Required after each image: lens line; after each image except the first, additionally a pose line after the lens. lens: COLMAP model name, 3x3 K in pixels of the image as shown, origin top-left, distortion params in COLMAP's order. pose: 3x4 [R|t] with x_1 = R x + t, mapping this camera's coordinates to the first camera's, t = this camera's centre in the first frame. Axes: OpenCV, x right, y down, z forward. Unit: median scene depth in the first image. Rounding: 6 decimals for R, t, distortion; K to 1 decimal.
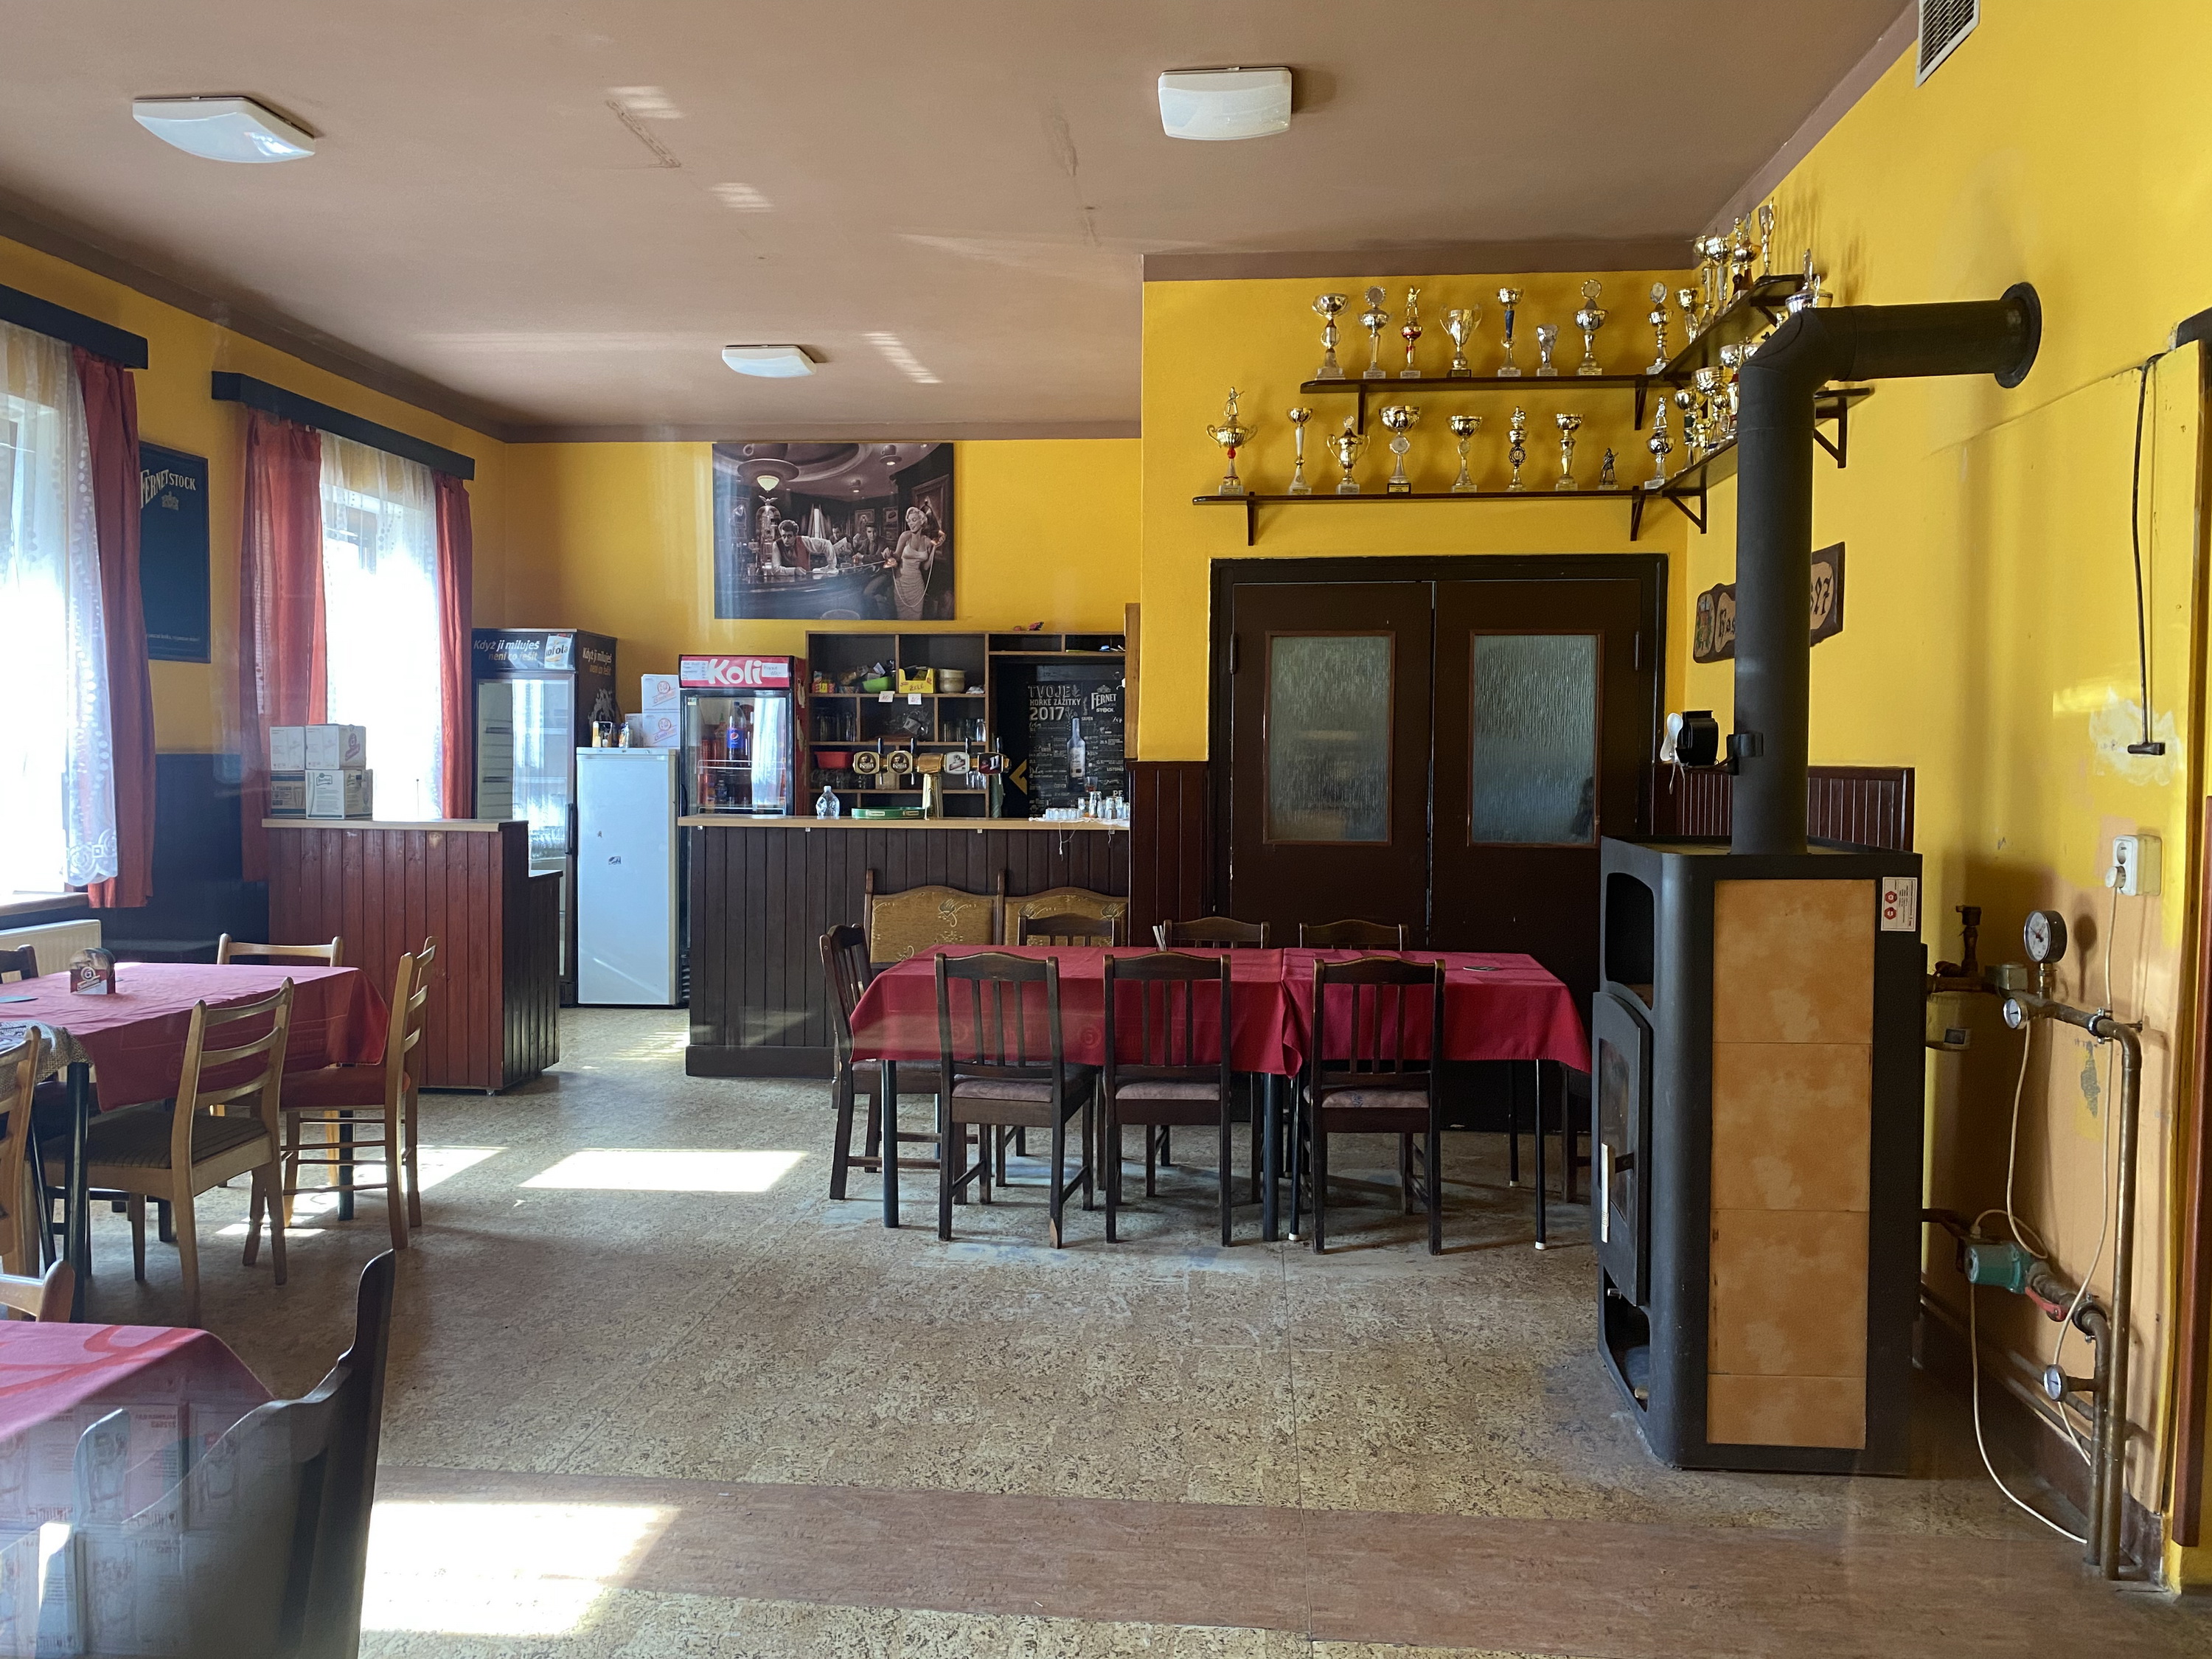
lens RADIAL K [[1667.6, 0, 1104.1], [0, 1667.6, 816.6], [0, 0, 1]] dist [0.156298, -0.401760]
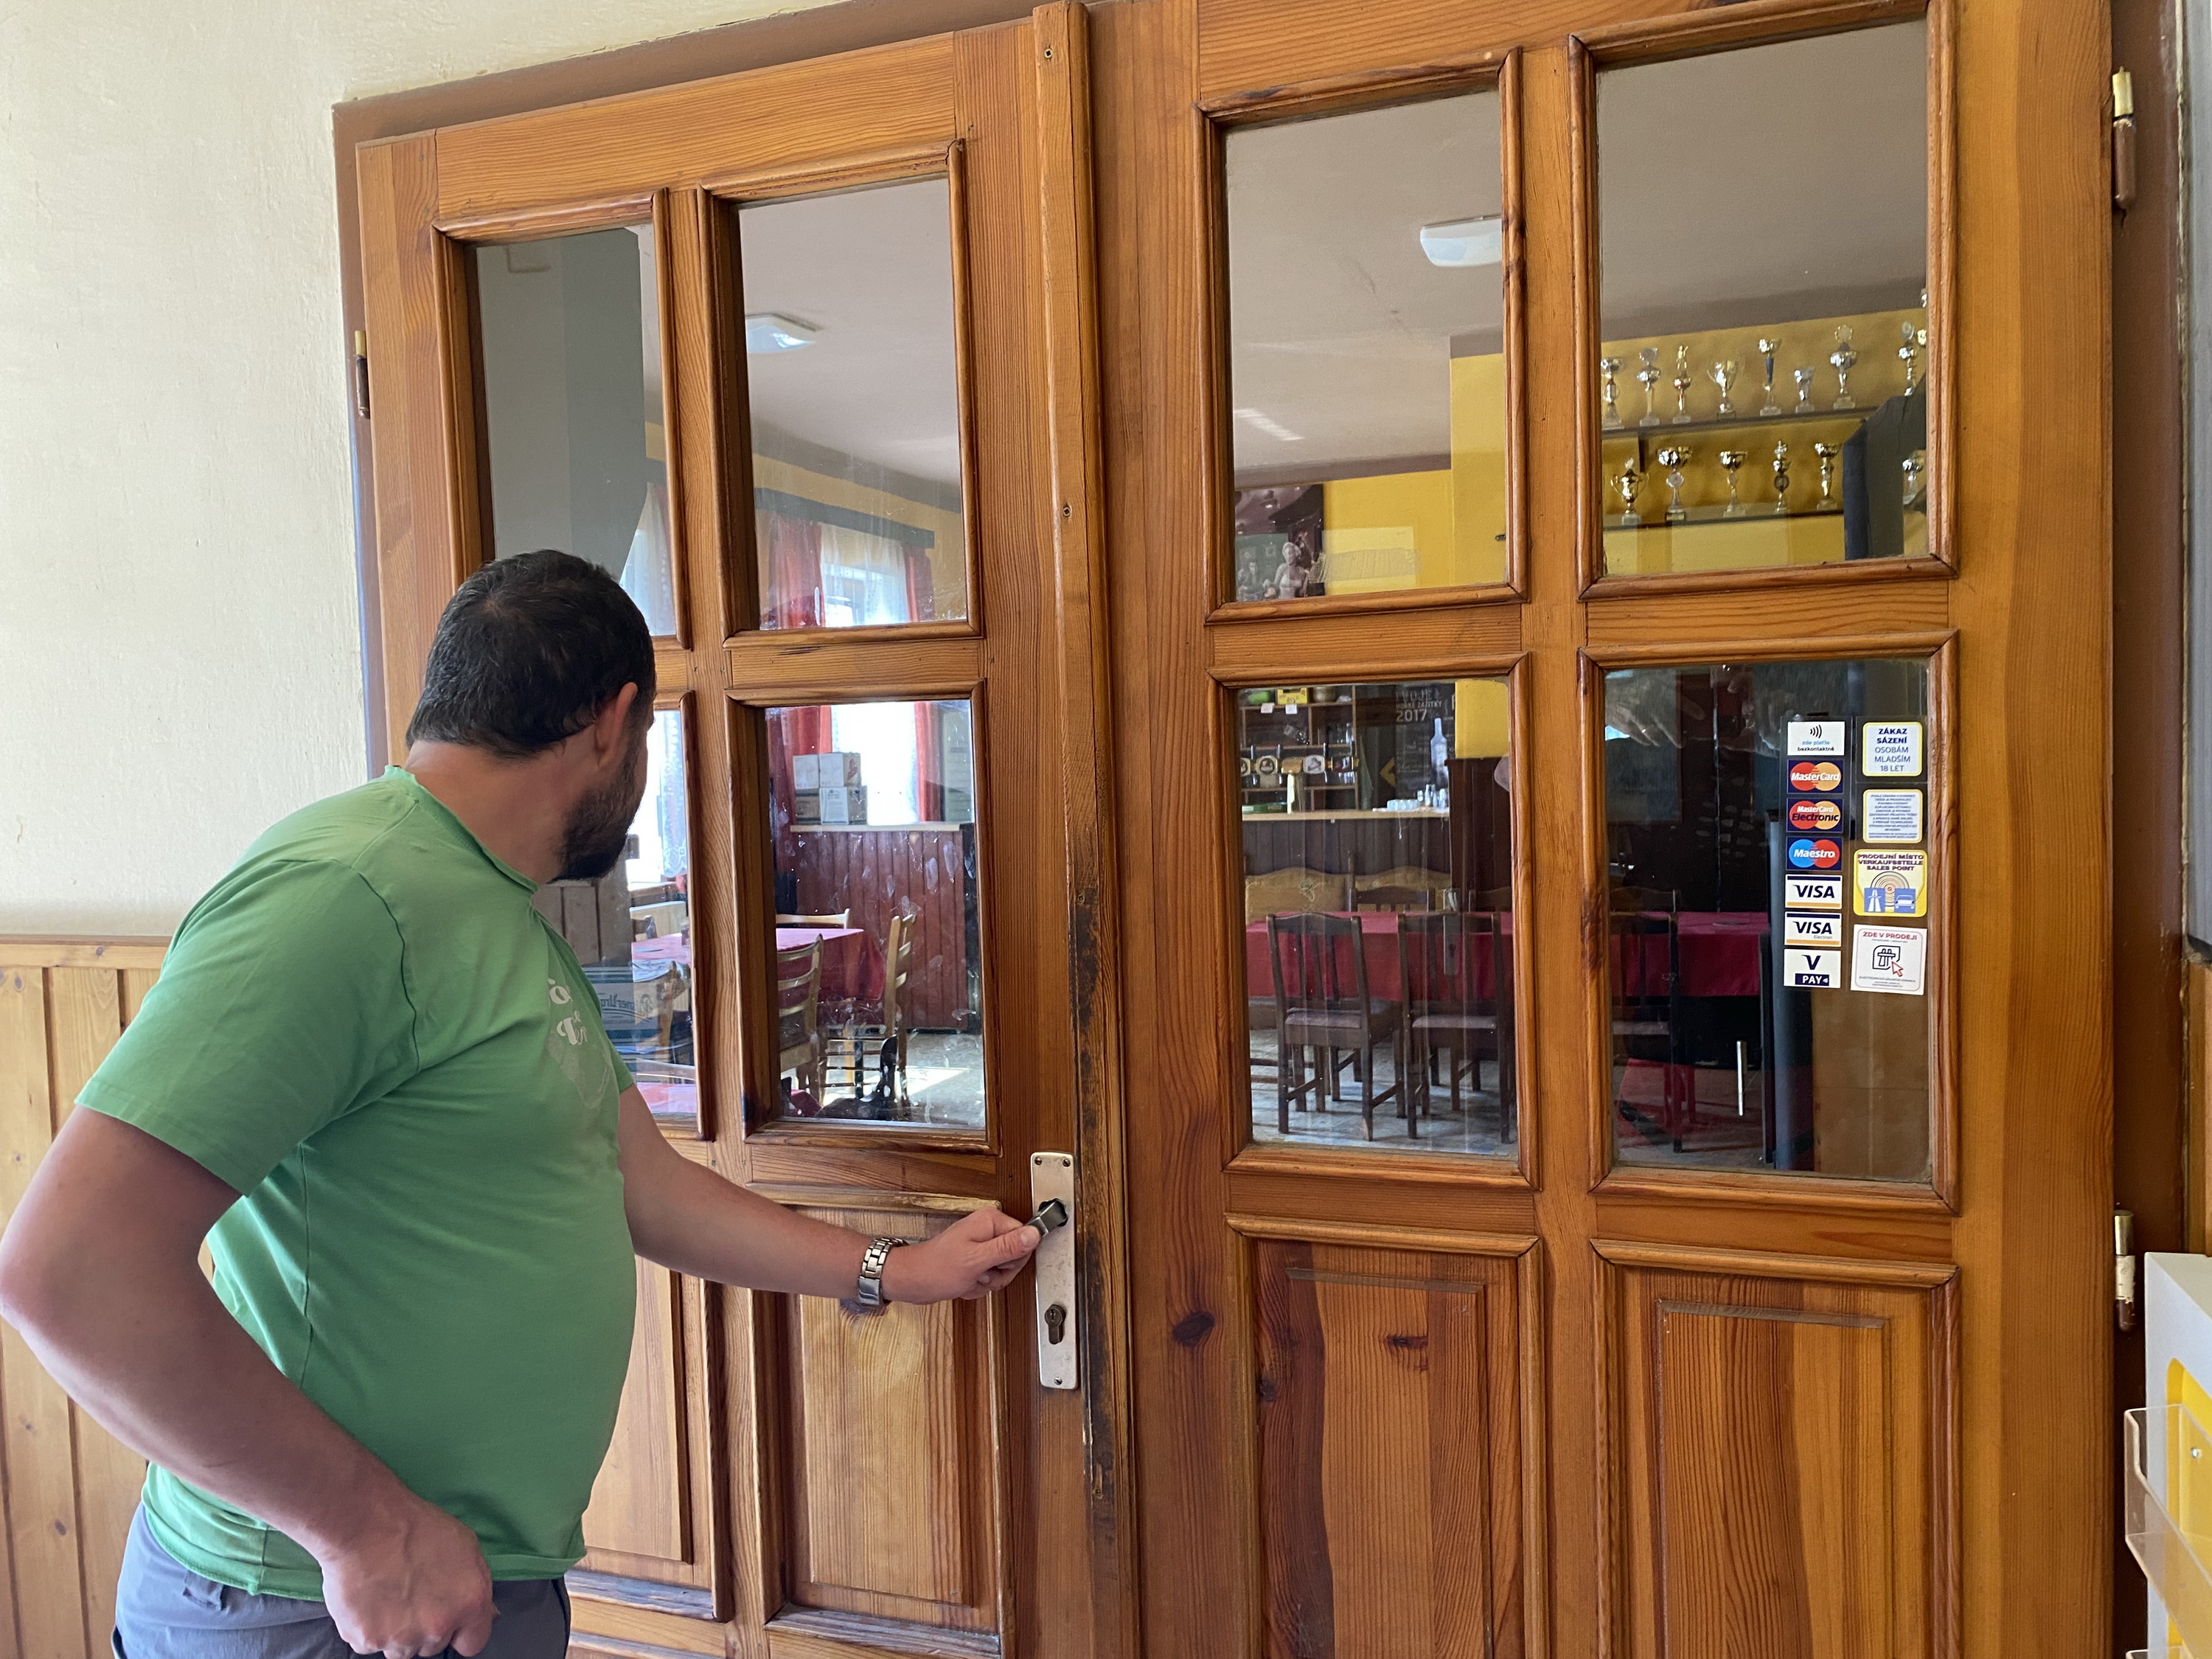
lens RADIAL K [[1668.5, 0, 1106.0], [0, 1668.5, 829.5], [0, 0, 1]] dist [-0.003601, -0.002456]
pose [[0.965055, -0.024928, -0.260859, 0.085663], [0.027751, 0.999589, 0.007141, 0.001868], [0.260573, -0.014131, 0.965351, -0.207580]]
